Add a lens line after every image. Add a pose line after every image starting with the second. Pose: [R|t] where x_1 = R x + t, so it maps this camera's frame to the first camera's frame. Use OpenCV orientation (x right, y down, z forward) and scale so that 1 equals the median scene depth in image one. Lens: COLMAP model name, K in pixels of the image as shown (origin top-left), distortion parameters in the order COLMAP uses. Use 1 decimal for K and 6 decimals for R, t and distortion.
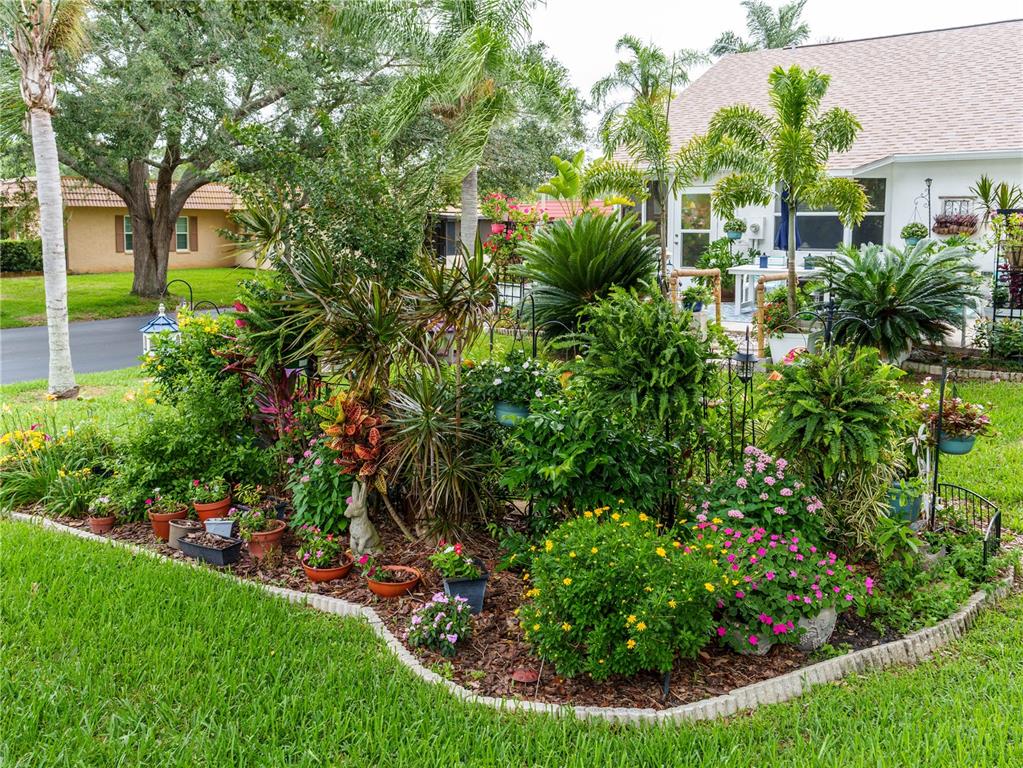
lens RADIAL K [[834.6, 0, 524.7], [0, 834.6, 320.8], [0, 0, 1]] dist [-0.013083, 0.014354]
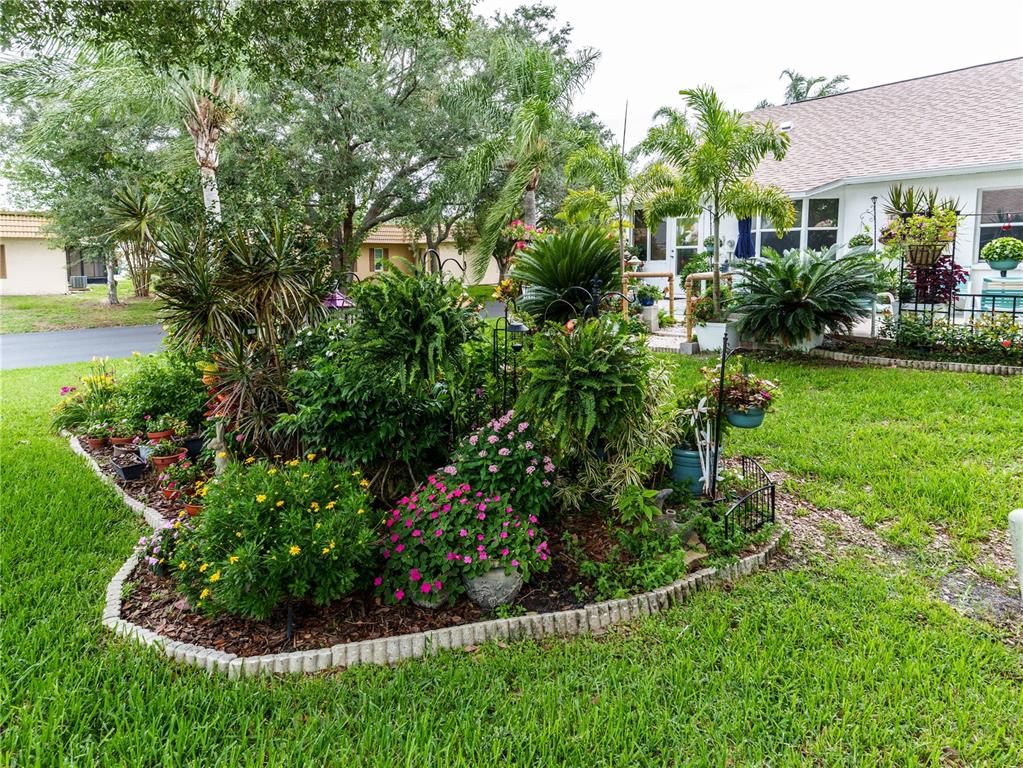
lens RADIAL K [[550.7, 0, 562.6], [0, 550.7, 330.3], [0, 0, 1]] dist [-0.001390, -0.000468]
pose [[0.975412, 0.017589, -0.219688, 0.339722], [-0.016169, 0.999835, 0.008260, 0.027555], [0.219797, -0.004505, 0.975535, 0.213008]]
